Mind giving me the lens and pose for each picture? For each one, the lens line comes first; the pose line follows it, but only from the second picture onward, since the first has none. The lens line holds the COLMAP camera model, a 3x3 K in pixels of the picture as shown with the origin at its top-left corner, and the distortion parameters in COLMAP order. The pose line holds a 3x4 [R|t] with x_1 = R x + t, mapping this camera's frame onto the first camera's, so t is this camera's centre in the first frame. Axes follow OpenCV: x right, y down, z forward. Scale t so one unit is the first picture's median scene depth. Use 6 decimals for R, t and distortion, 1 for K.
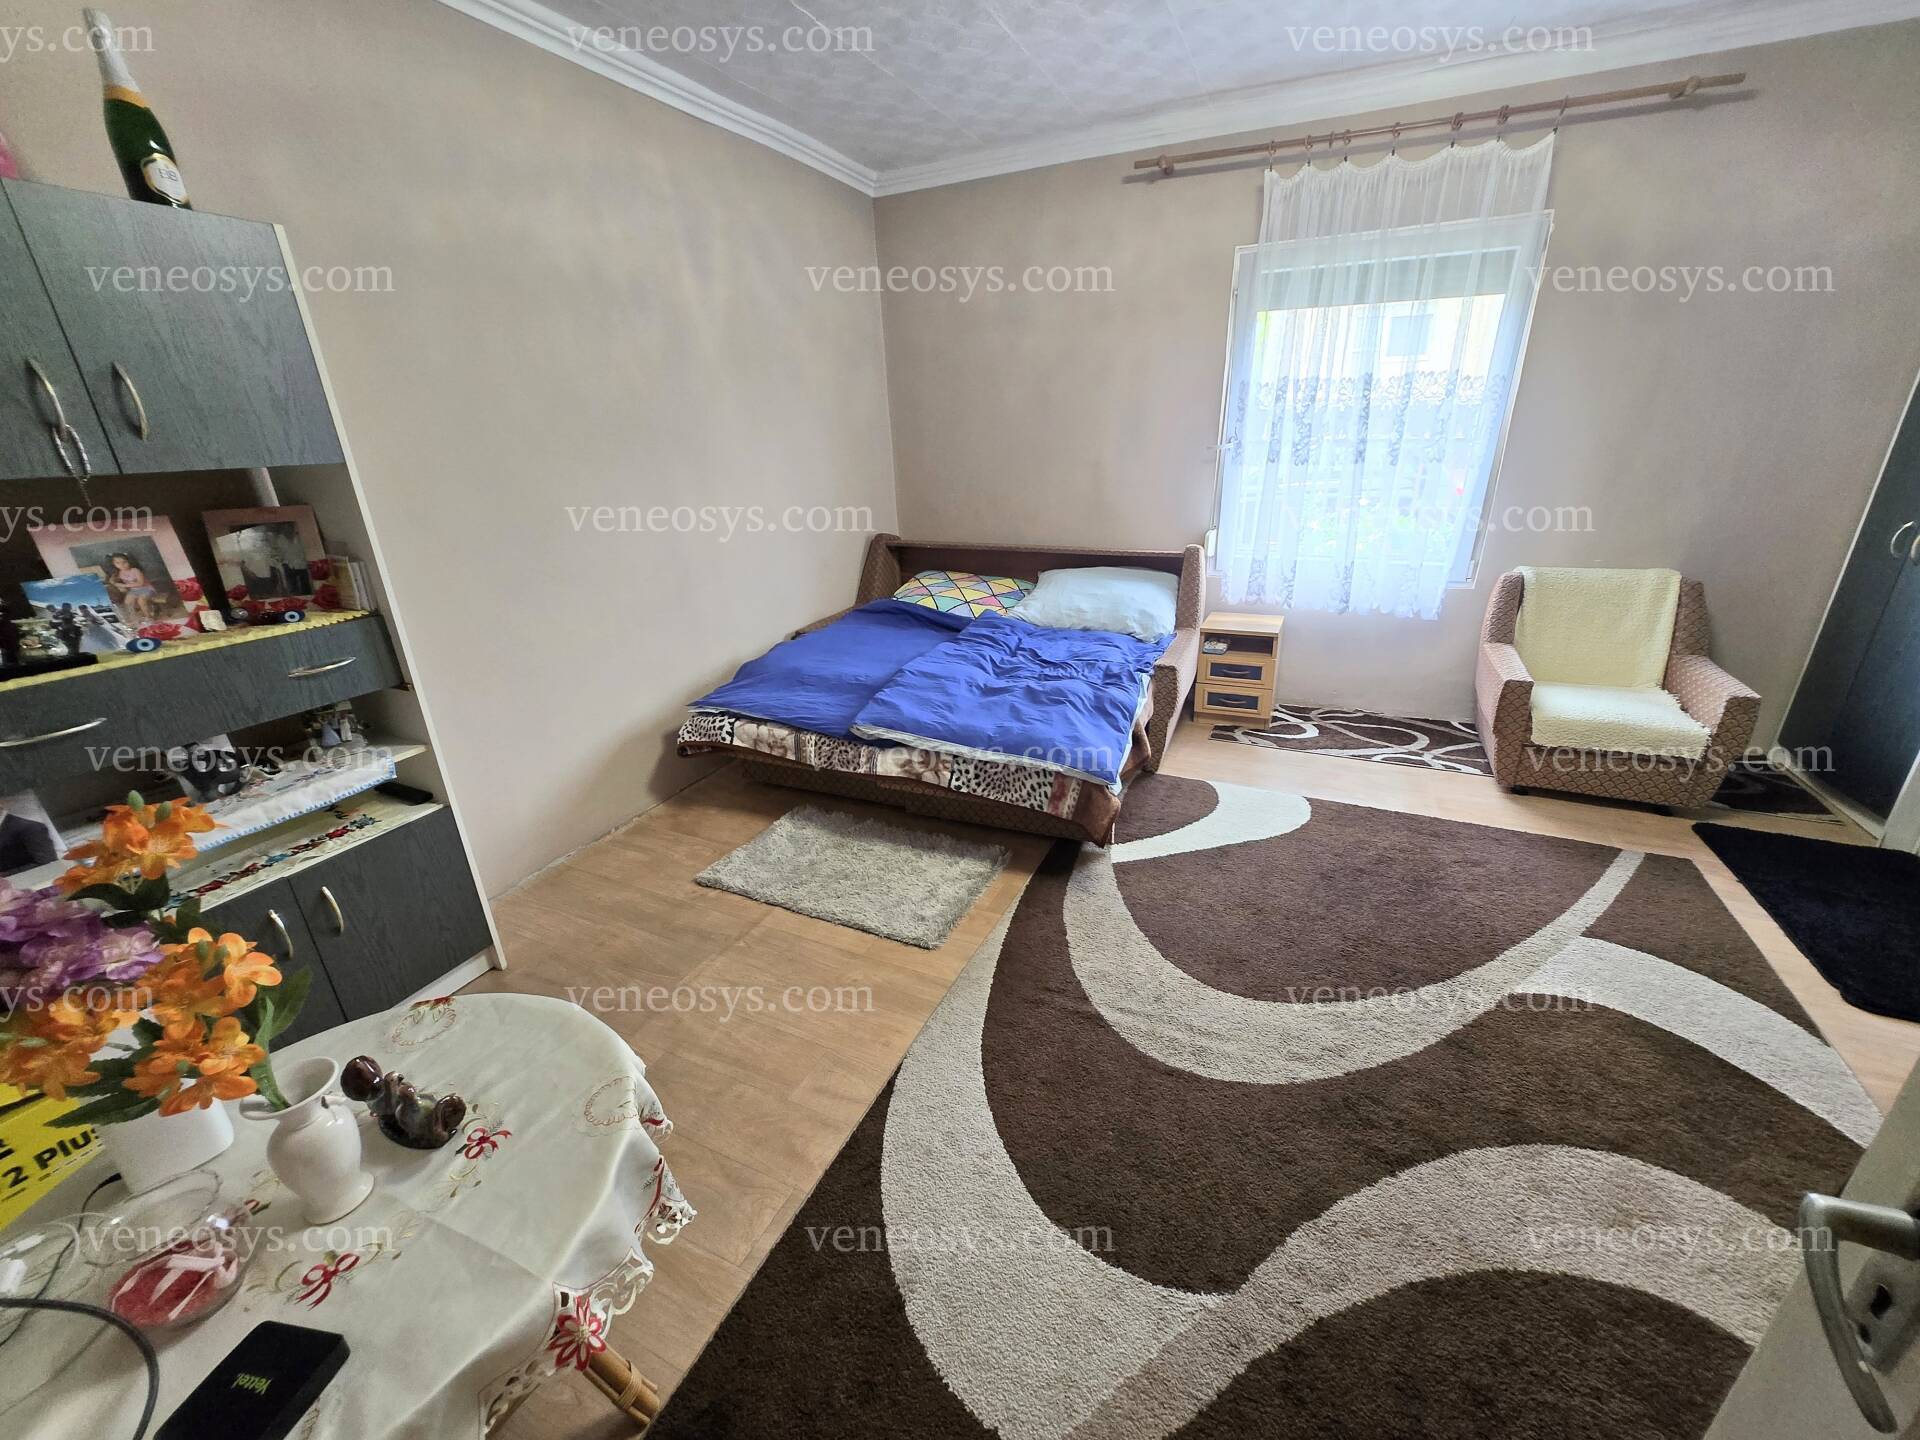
lens RADIAL K [[756.3, 0, 955.7], [0, 756.3, 720.7], [0, 0, 1]] dist [0.000419, 0.000179]
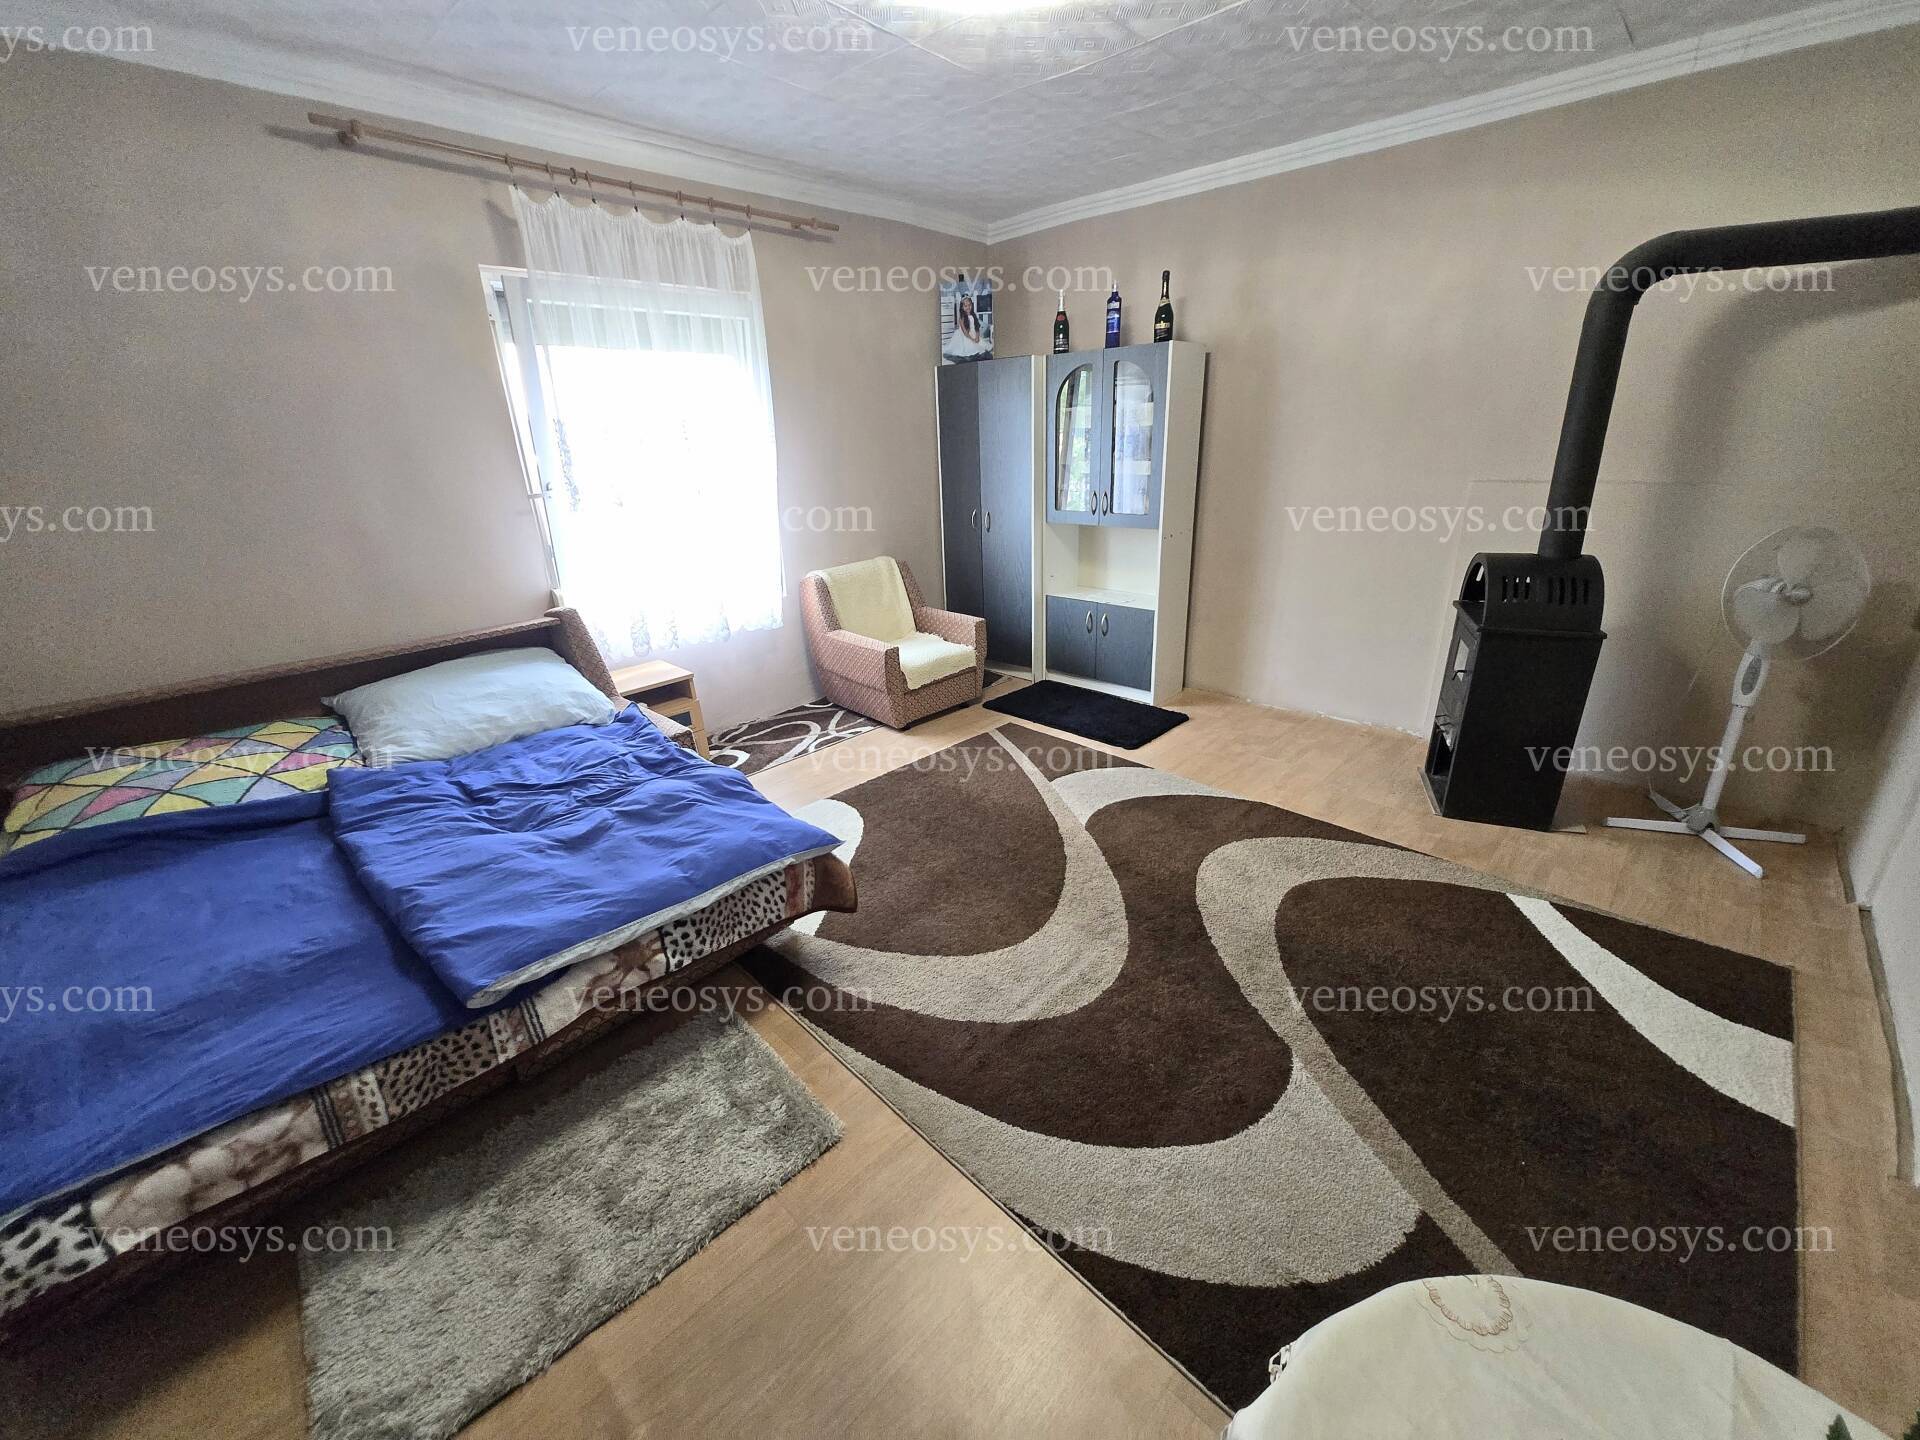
lens RADIAL K [[756.3, 0, 955.7], [0, 756.3, 720.7], [0, 0, 1]] dist [0.000419, 0.000179]
pose [[0.334937, -0.321284, 0.885773, -0.413968], [0.370634, 0.909213, 0.189638, -0.141475], [-0.866284, 0.264781, 0.423608, 0.356535]]
